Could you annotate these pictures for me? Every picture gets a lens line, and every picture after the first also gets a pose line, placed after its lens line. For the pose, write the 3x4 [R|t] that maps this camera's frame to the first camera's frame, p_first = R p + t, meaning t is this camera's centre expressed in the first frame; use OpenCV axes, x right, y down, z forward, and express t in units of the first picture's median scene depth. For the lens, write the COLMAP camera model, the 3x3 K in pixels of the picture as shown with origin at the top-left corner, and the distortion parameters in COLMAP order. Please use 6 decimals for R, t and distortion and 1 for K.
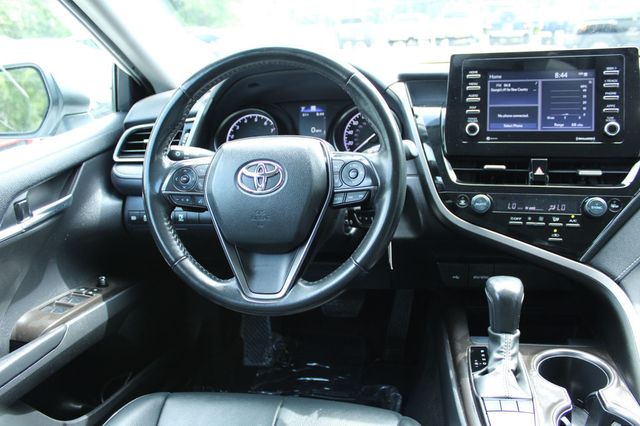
lens RADIAL K [[534.3, 0, 320.0], [0, 534.3, 213.0], [0, 0, 1]] dist [-0.158060, 0.138032]
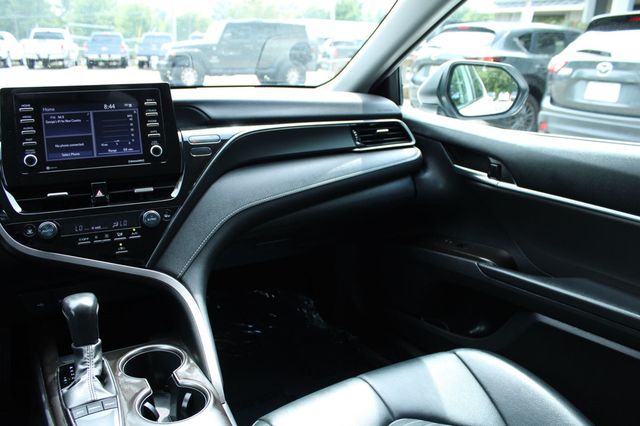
lens RADIAL K [[534.3, 0, 320.0], [0, 534.3, 213.0], [0, 0, 1]] dist [-0.158060, 0.138032]
pose [[0.760283, -0.121995, 0.638033, 0.065833], [0.148324, 0.988862, 0.012331, 0.016583], [-0.632431, 0.085261, 0.769910, -0.145477]]
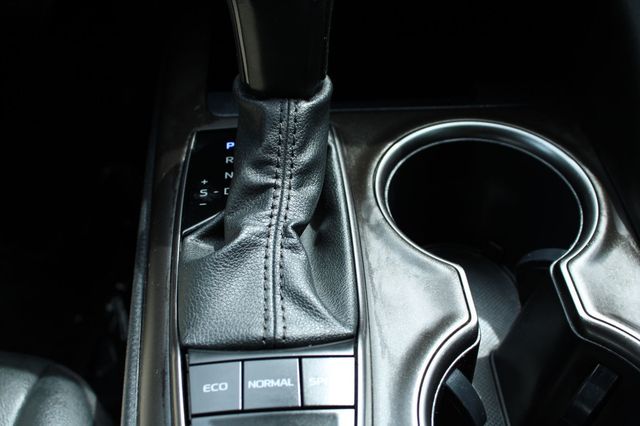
lens RADIAL K [[725.9, 0, 320.0], [0, 725.9, 213.0], [0, 0, 1]] dist [-0.117832, 0.185431]
pose [[0.966157, -0.136412, 0.218935, 0.254093], [0.017810, 0.881984, 0.470942, 0.084376], [-0.257339, -0.451105, 0.854565, 0.557644]]
